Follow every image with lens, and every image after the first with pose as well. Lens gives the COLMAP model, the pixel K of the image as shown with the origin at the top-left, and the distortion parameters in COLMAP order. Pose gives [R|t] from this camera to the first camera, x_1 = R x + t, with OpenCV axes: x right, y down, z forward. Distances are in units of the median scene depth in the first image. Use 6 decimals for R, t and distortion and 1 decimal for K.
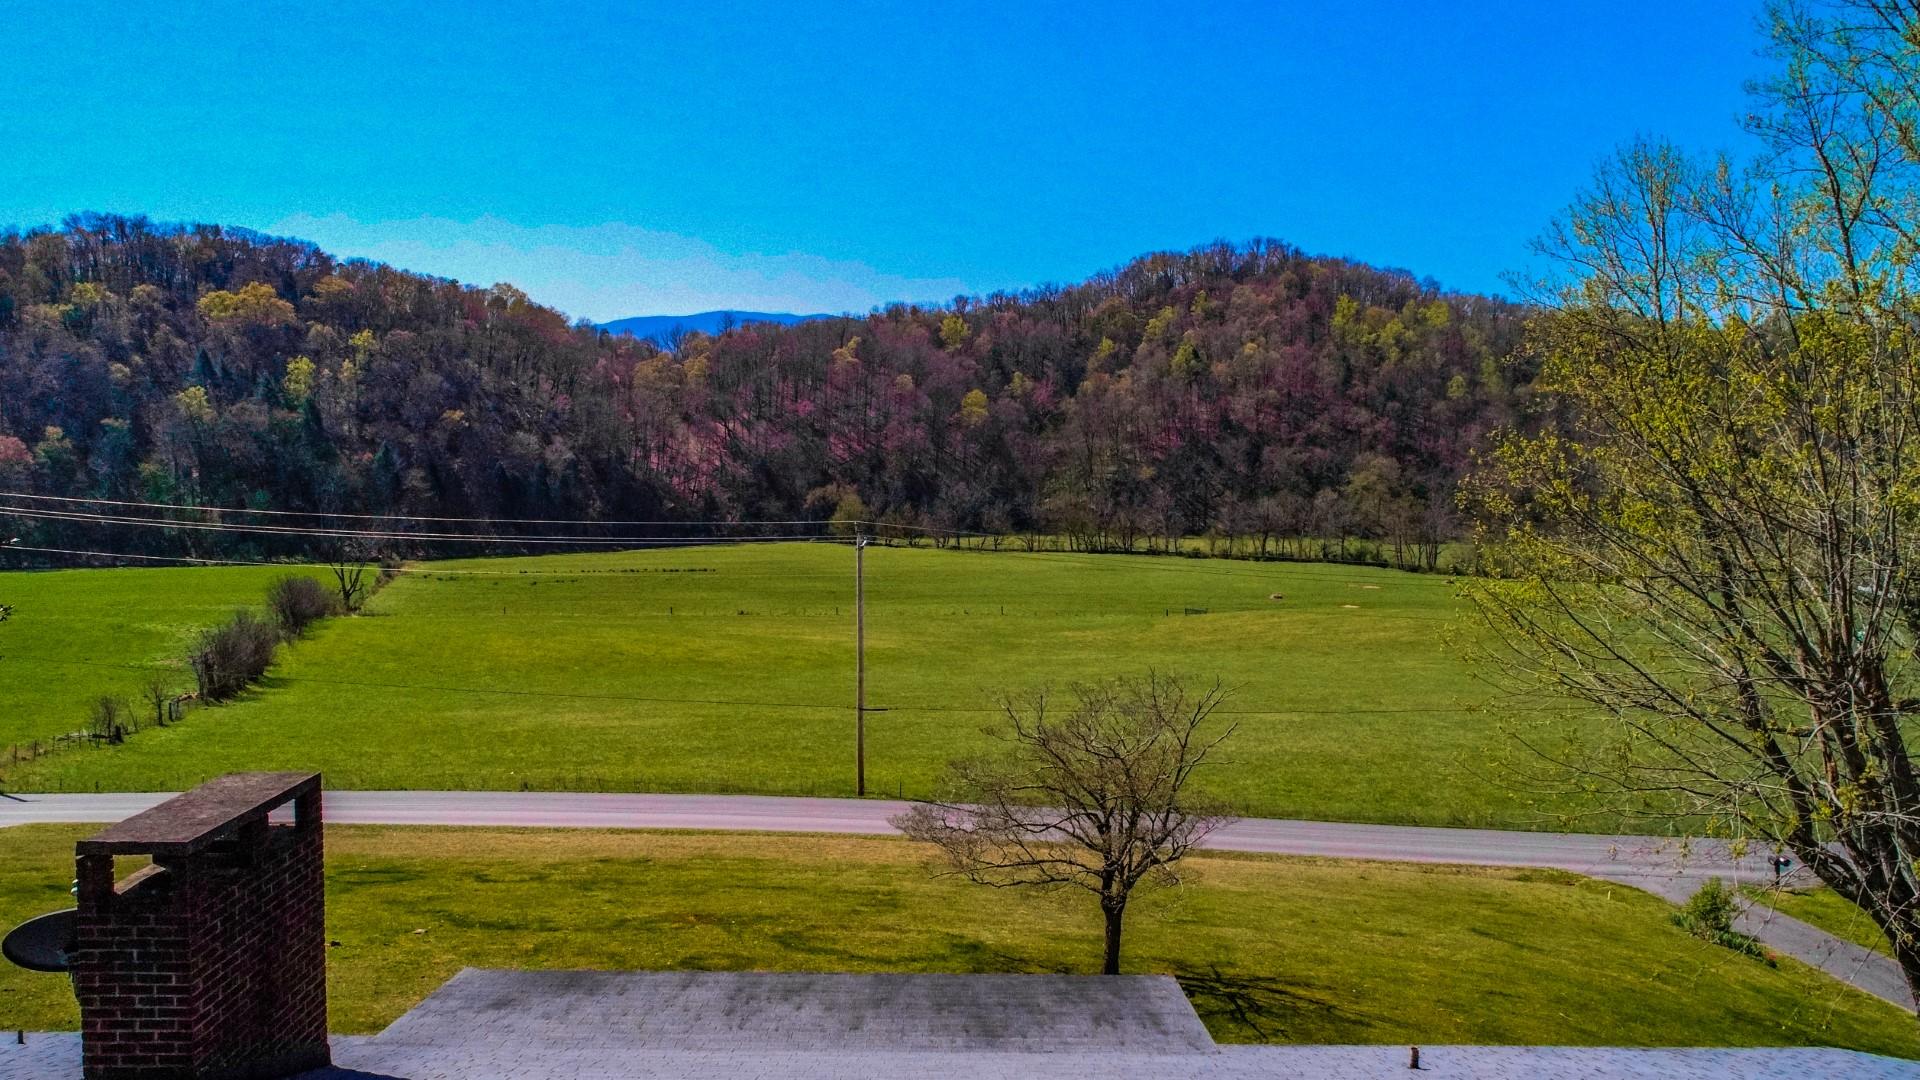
lens RADIAL K [[1401.5, 0, 960.0], [0, 1401.5, 540.0], [0, 0, 1]] dist [-0.005049, -0.004931]
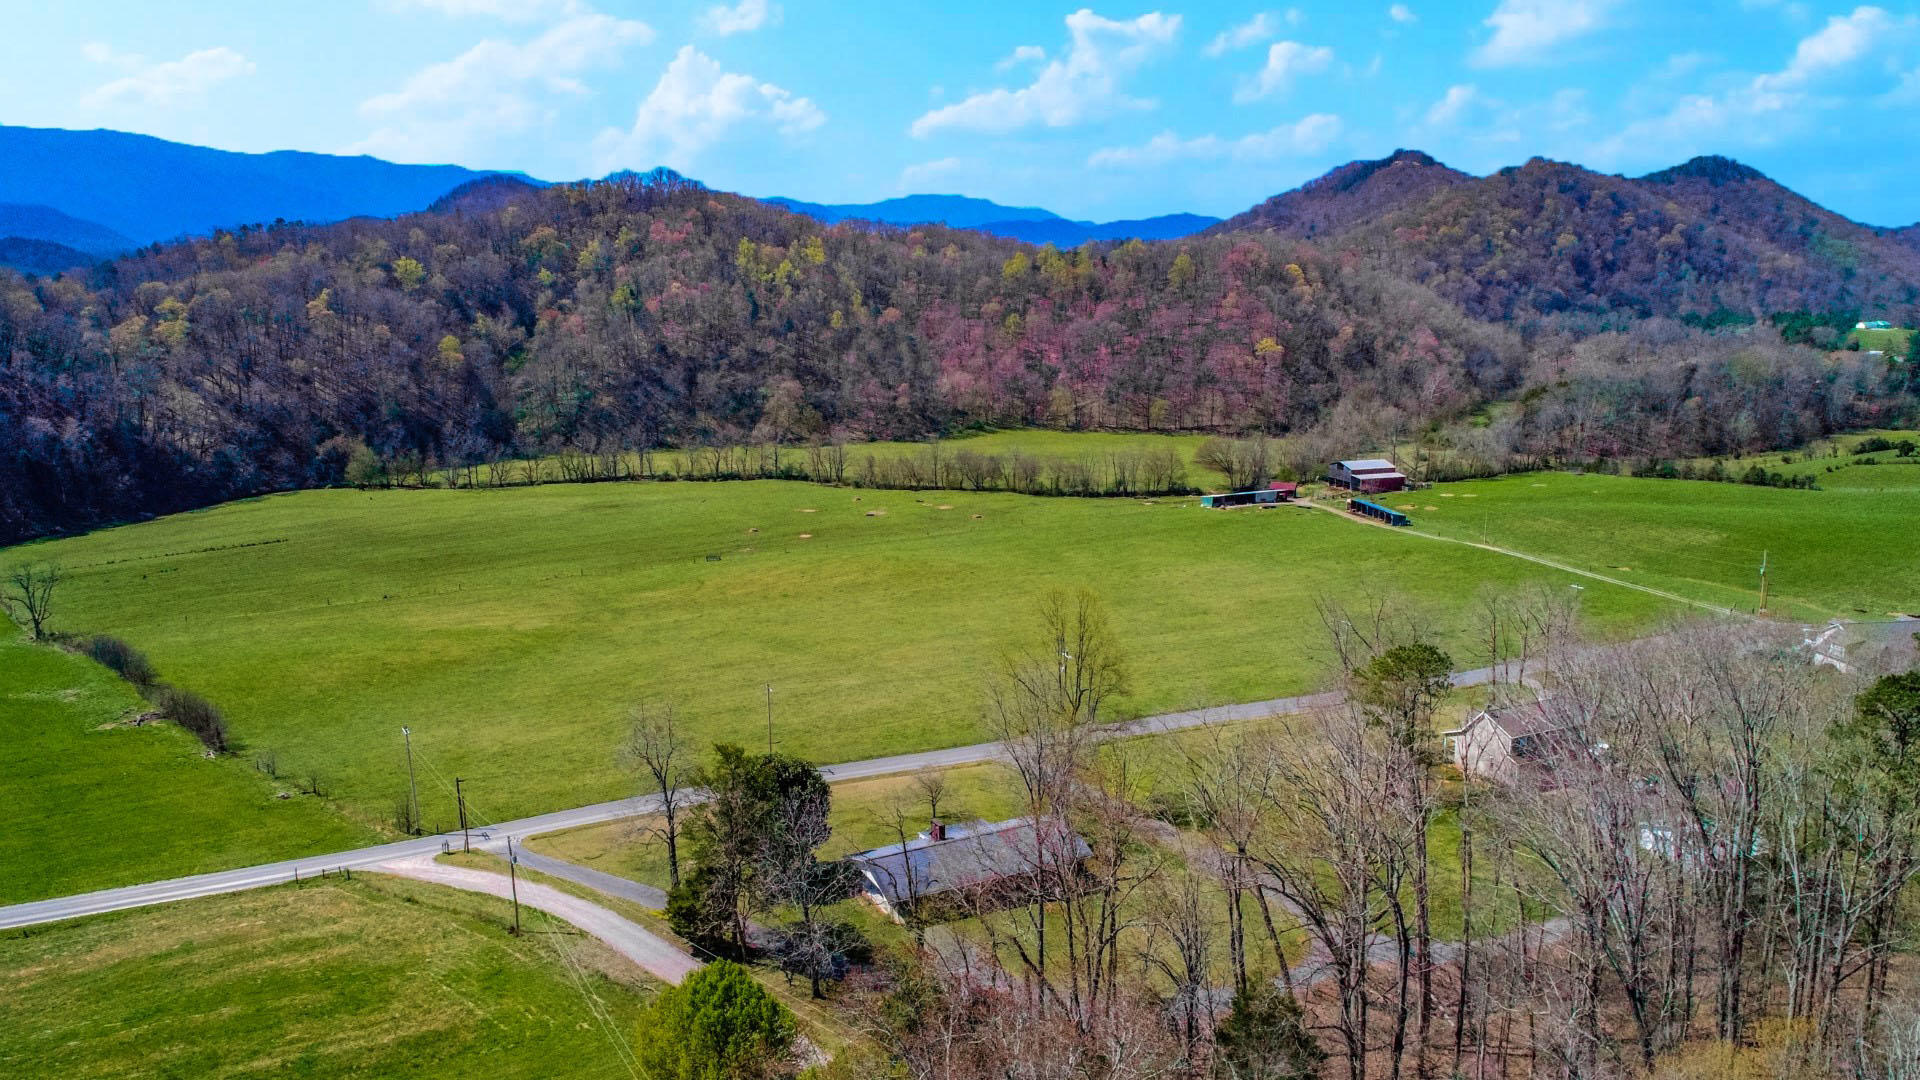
lens RADIAL K [[1317.4, 0, 960.0], [0, 1317.4, 540.0], [0, 0, 1]] dist [-0.000776, -0.003253]
pose [[0.896763, -0.107996, 0.429130, -0.097873], [0.049866, 0.988248, 0.144498, -0.078398], [-0.439692, -0.108182, 0.891610, -0.182771]]
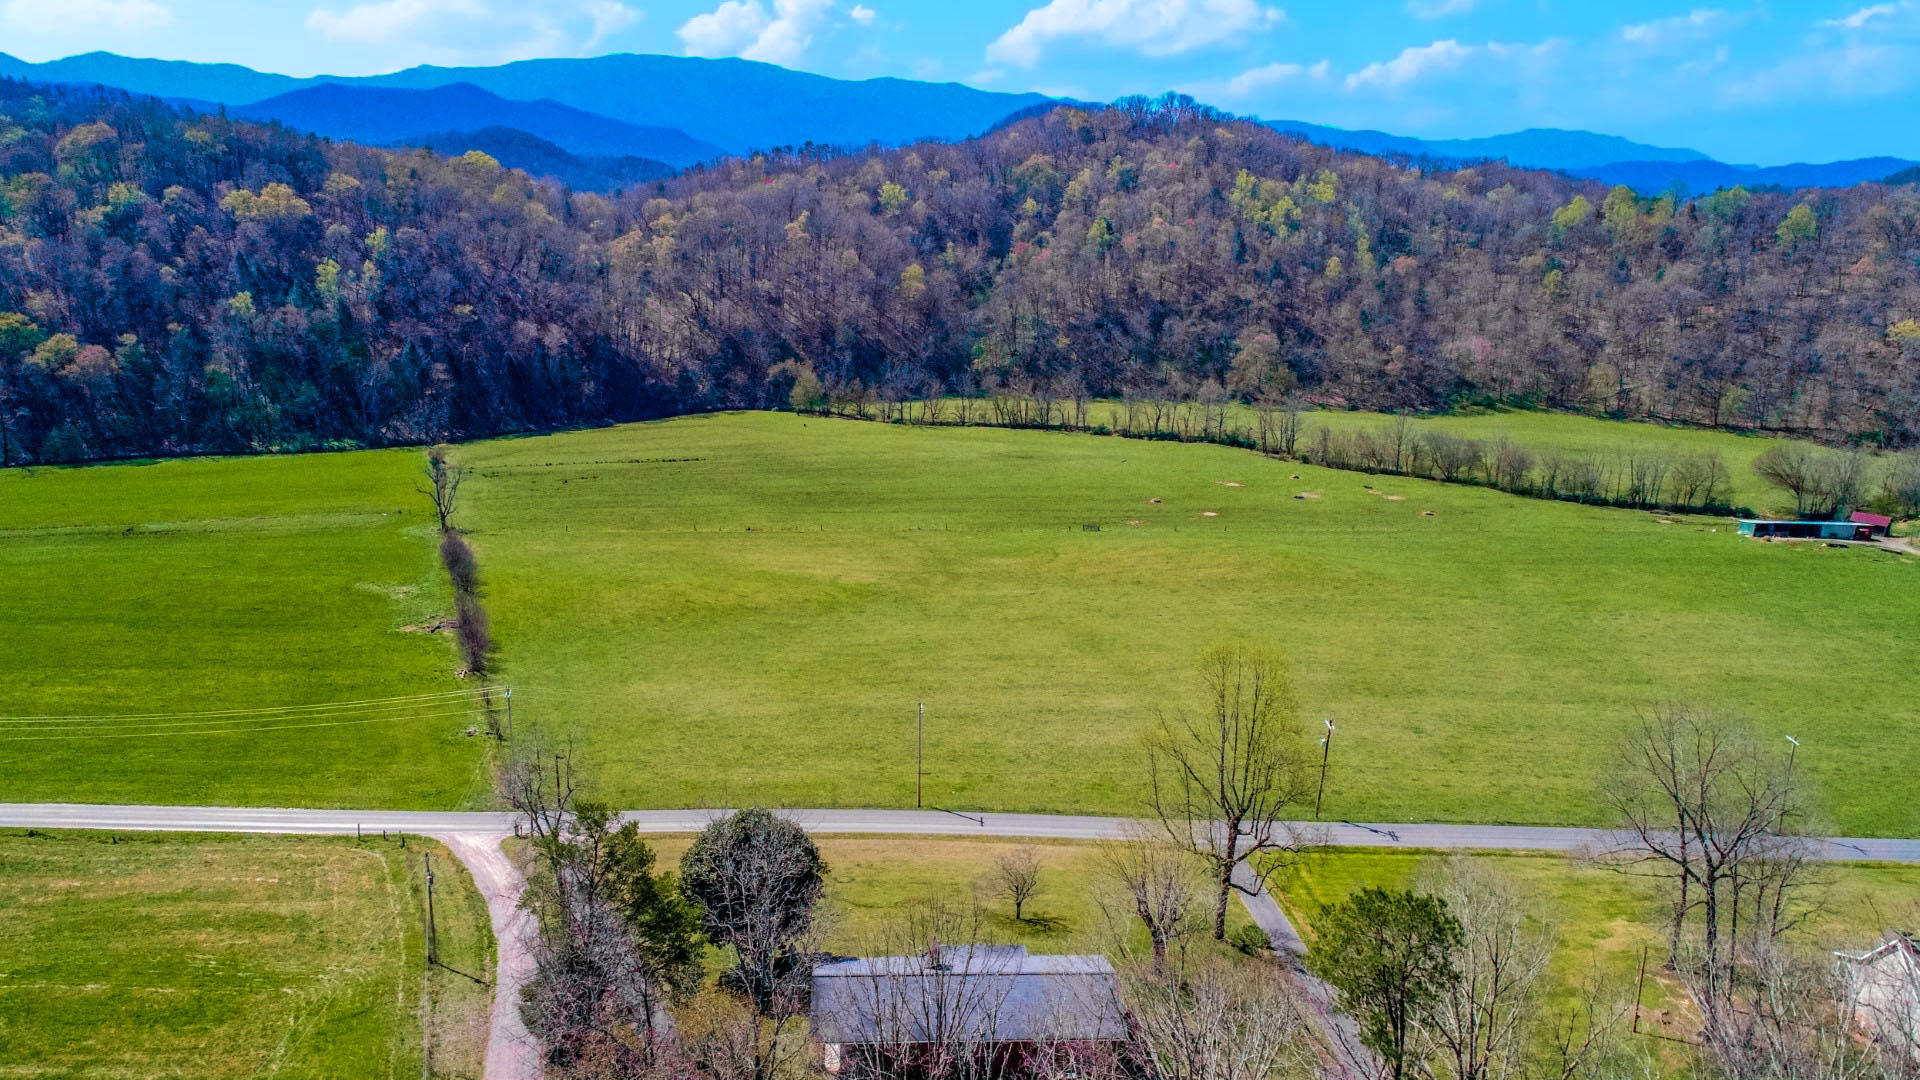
lens RADIAL K [[1401.5, 0, 960.0], [0, 1401.5, 540.0], [0, 0, 1]] dist [-0.005049, -0.004931]
pose [[0.998434, -0.002103, 0.055910, -0.015451], [-0.007271, 0.985943, 0.166921, -0.078740], [-0.055475, -0.167066, 0.984384, -0.151891]]
